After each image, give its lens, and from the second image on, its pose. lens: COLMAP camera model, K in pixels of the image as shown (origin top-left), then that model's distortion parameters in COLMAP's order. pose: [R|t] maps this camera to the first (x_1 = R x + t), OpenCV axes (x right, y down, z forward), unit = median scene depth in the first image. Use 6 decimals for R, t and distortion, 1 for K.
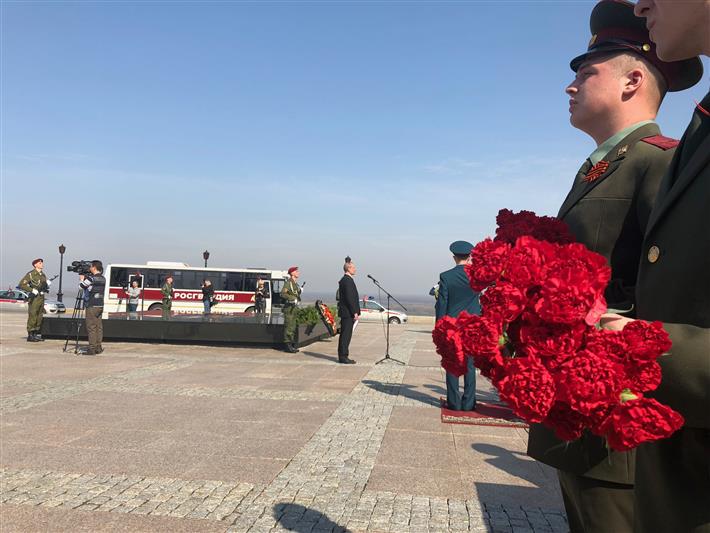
lens RADIAL K [[596.1, 0, 355.0], [0, 596.1, 266.5], [0, 0, 1]] dist [0.060338, -0.012369]
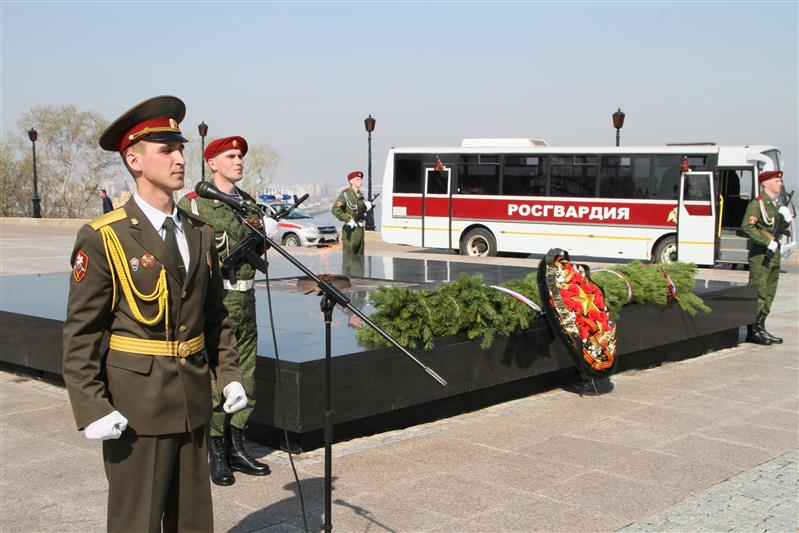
lens RADIAL K [[1037.8, 0, 399.5], [0, 1037.8, 266.5], [0, 0, 1]] dist [-0.005942, 0.028097]
pose [[0.822730, 0.022386, -0.567991, 0.089110], [0.043546, 0.993806, 0.102244, 0.005953], [0.566762, -0.108853, 0.816659, 0.285605]]
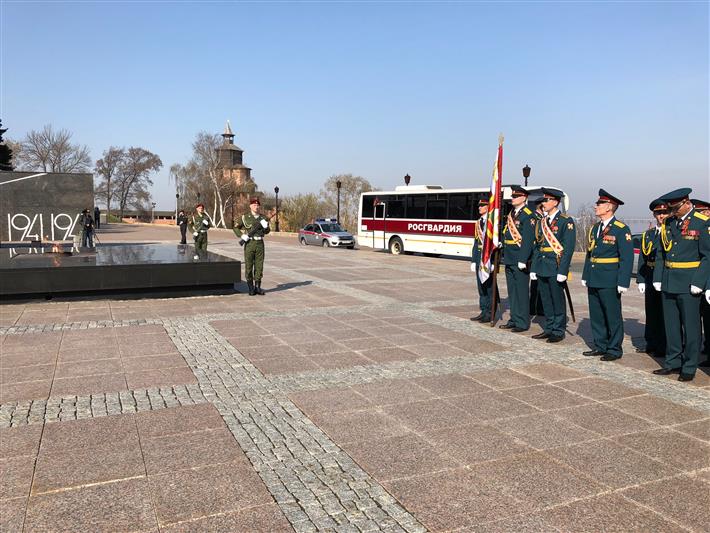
lens RADIAL K [[596.1, 0, 355.0], [0, 596.1, 266.5], [0, 0, 1]] dist [0.060338, -0.012369]
pose [[0.529953, 0.046524, -0.846750, 0.339303], [0.050517, 0.994989, 0.086286, 0.028659], [0.846521, -0.088503, 0.524947, 0.511886]]
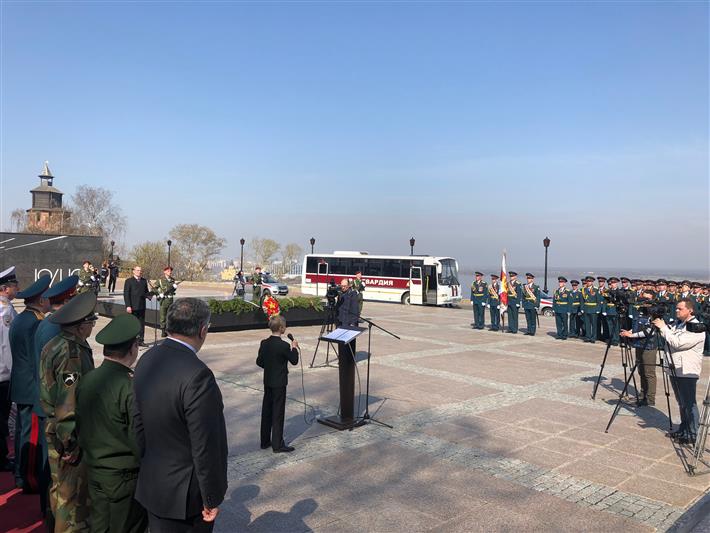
lens RADIAL K [[596.1, 0, 355.0], [0, 596.1, 266.5], [0, 0, 1]] dist [0.060338, -0.012369]
pose [[0.787155, -0.007321, -0.616711, 0.406329], [0.029443, 0.999236, 0.025718, -0.007376], [0.616051, -0.038402, 0.786769, 0.114619]]
